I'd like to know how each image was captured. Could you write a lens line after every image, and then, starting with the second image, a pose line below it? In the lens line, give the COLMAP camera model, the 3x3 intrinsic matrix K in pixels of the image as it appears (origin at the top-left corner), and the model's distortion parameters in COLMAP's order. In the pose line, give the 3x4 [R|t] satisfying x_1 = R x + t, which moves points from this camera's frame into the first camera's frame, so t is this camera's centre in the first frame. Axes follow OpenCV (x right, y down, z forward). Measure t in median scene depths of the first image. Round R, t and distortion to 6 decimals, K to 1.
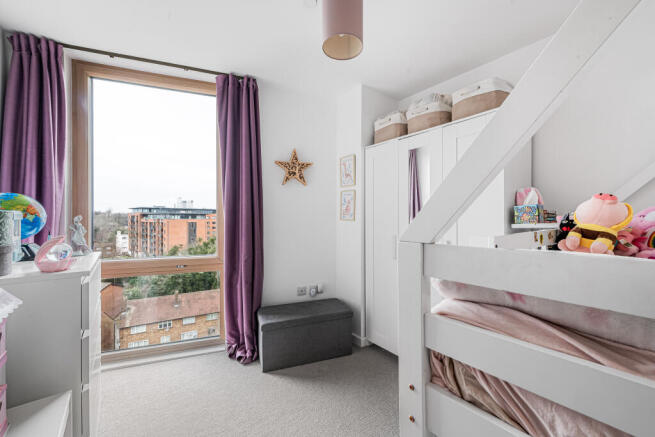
lens RADIAL K [[256.7, 0, 327.5], [0, 256.7, 218.5], [0, 0, 1]] dist [-0.000529, -0.000002]
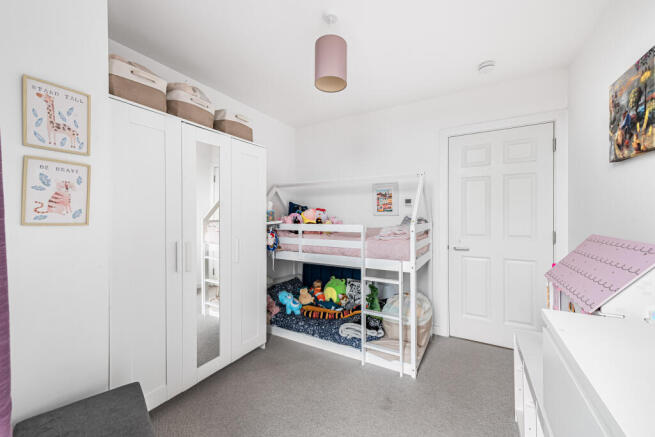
lens RADIAL K [[256.7, 0, 327.5], [0, 256.7, 218.5], [0, 0, 1]] dist [-0.000529, -0.000002]
pose [[-0.359153, -0.002145, 0.933276, -0.541678], [0.005973, 0.999972, 0.004596, -0.003373], [-0.933259, 0.007225, -0.359130, 0.734975]]
